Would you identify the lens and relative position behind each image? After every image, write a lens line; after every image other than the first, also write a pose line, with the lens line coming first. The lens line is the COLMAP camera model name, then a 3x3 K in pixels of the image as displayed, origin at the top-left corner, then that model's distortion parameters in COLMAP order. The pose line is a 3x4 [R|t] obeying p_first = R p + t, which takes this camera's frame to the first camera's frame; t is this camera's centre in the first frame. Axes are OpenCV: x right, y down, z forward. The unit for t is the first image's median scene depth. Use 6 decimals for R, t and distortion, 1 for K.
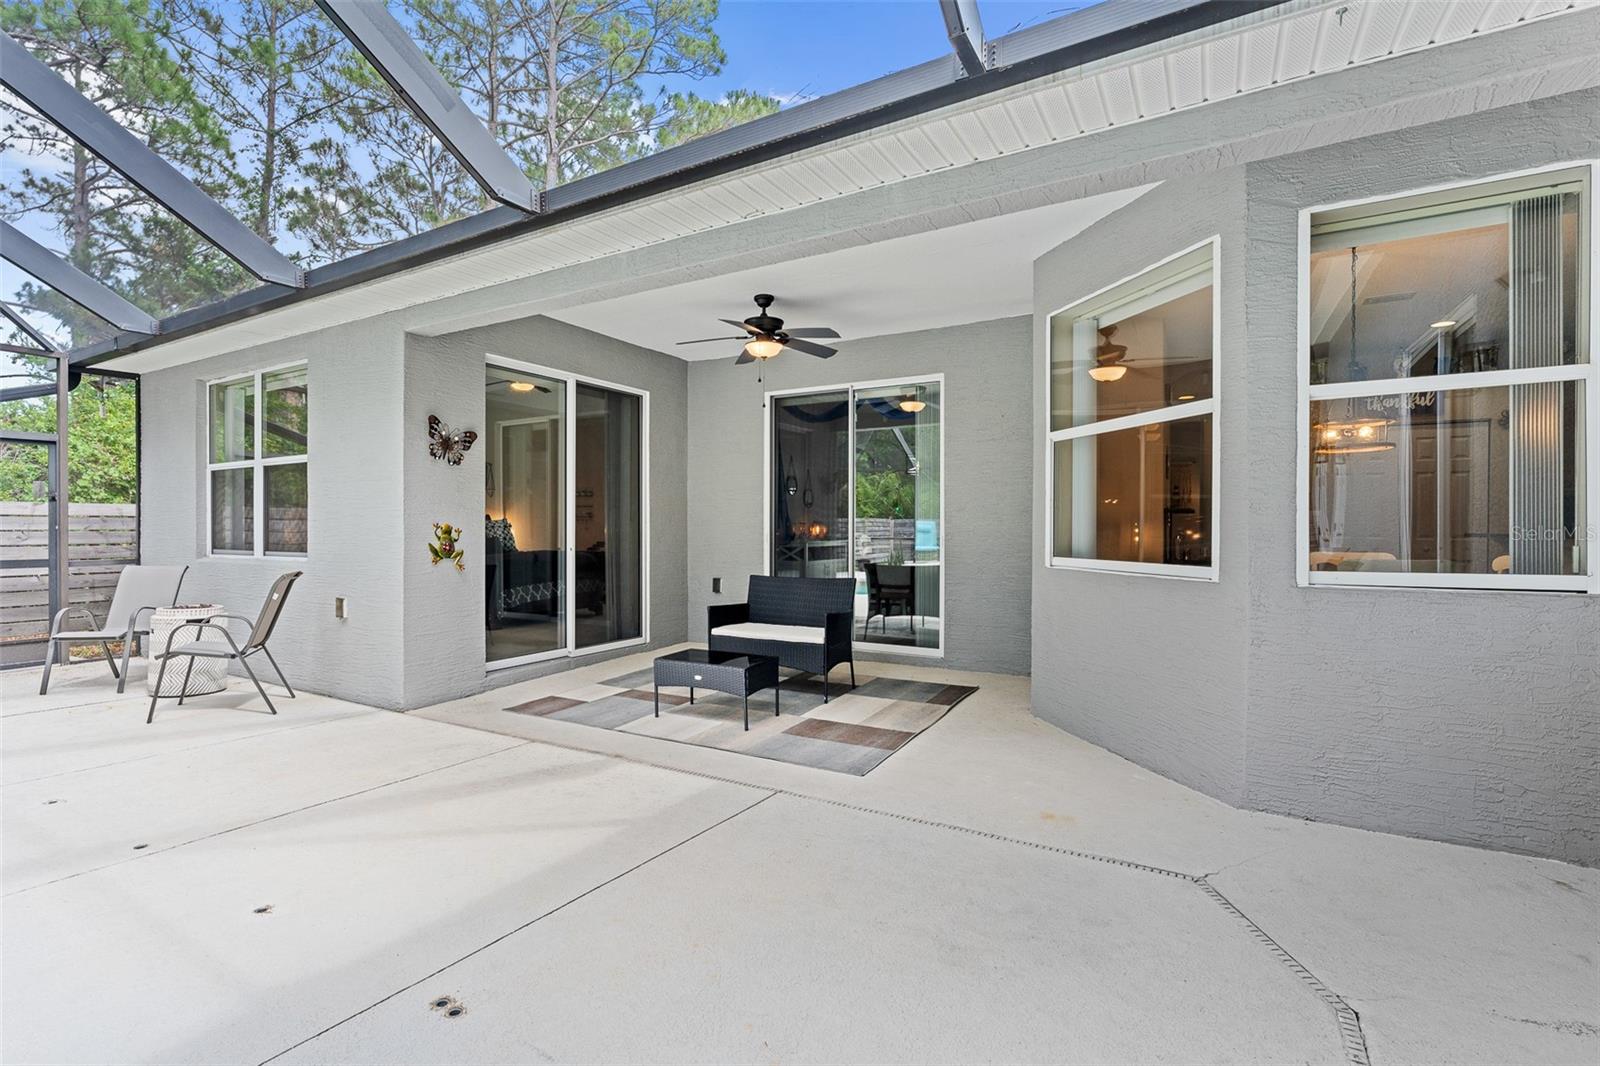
lens RADIAL K [[722.2, 0, 806.2], [0, 722.2, 524.7], [0, 0, 1]] dist [-0.000947, 0.000081]
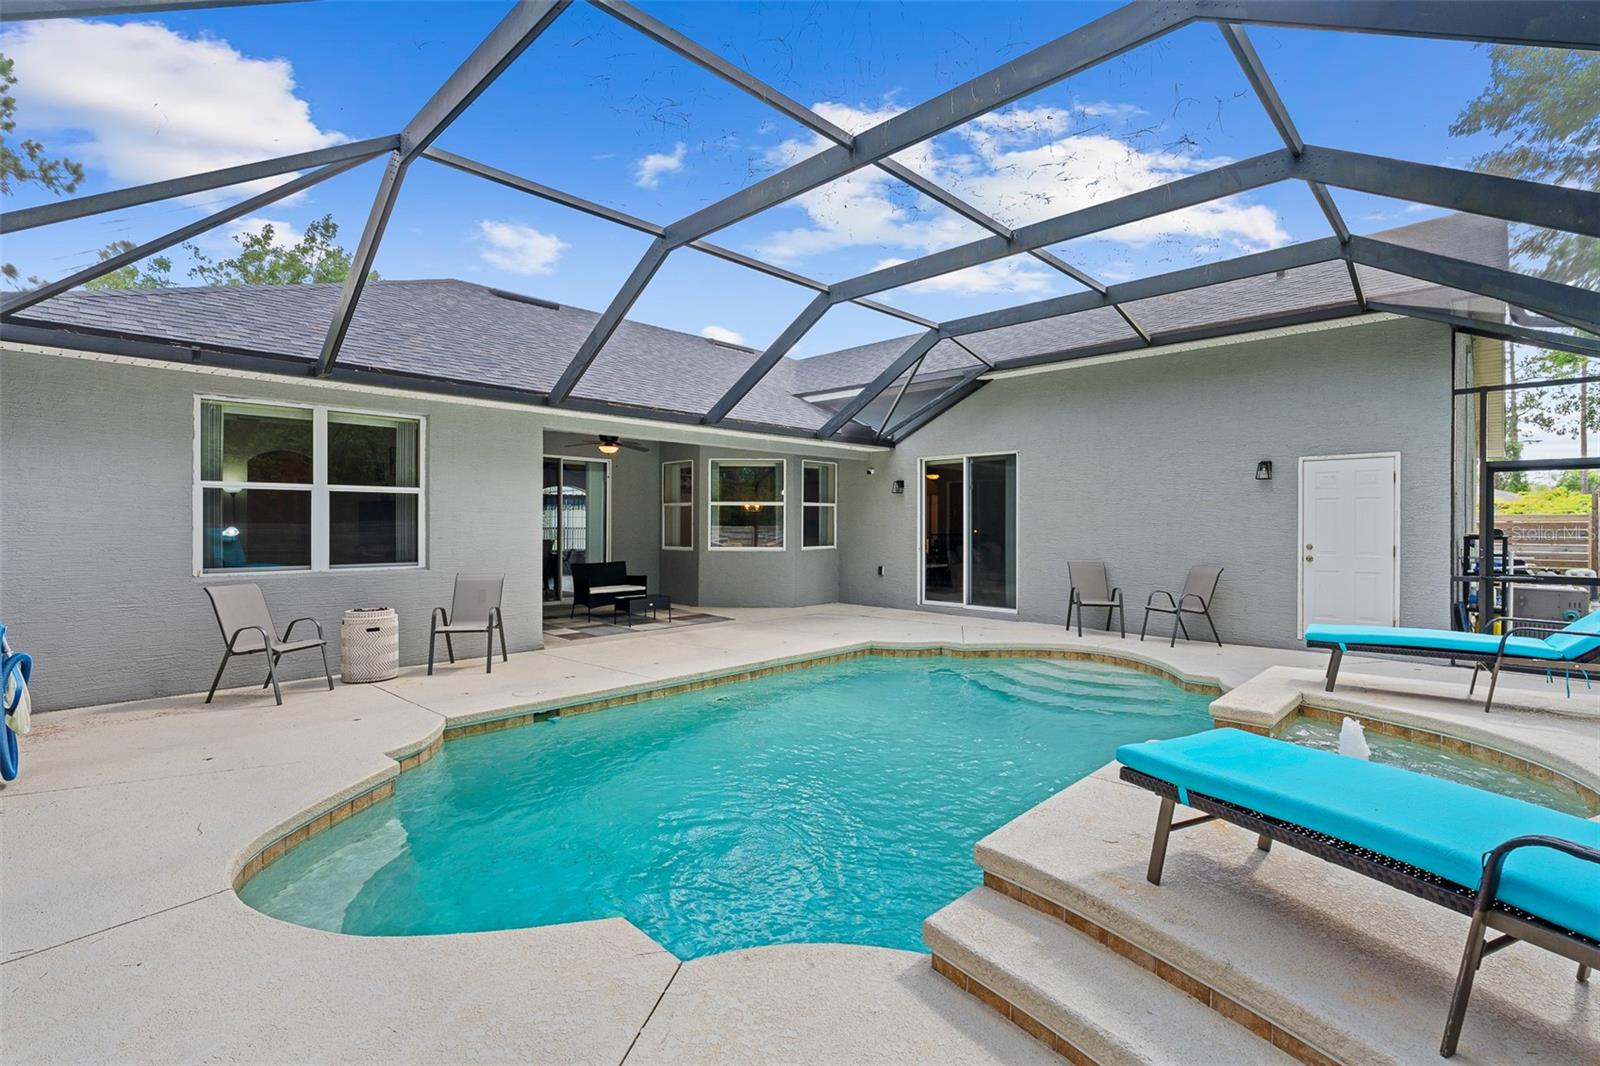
lens RADIAL K [[722.2, 0, 806.2], [0, 722.2, 524.7], [0, 0, 1]] dist [-0.000947, 0.000081]
pose [[0.249856, -0.001674, 0.968282, -1.885542], [-0.004640, 0.999985, 0.002926, -0.041319], [-0.968272, -0.005224, 0.249845, -0.030100]]
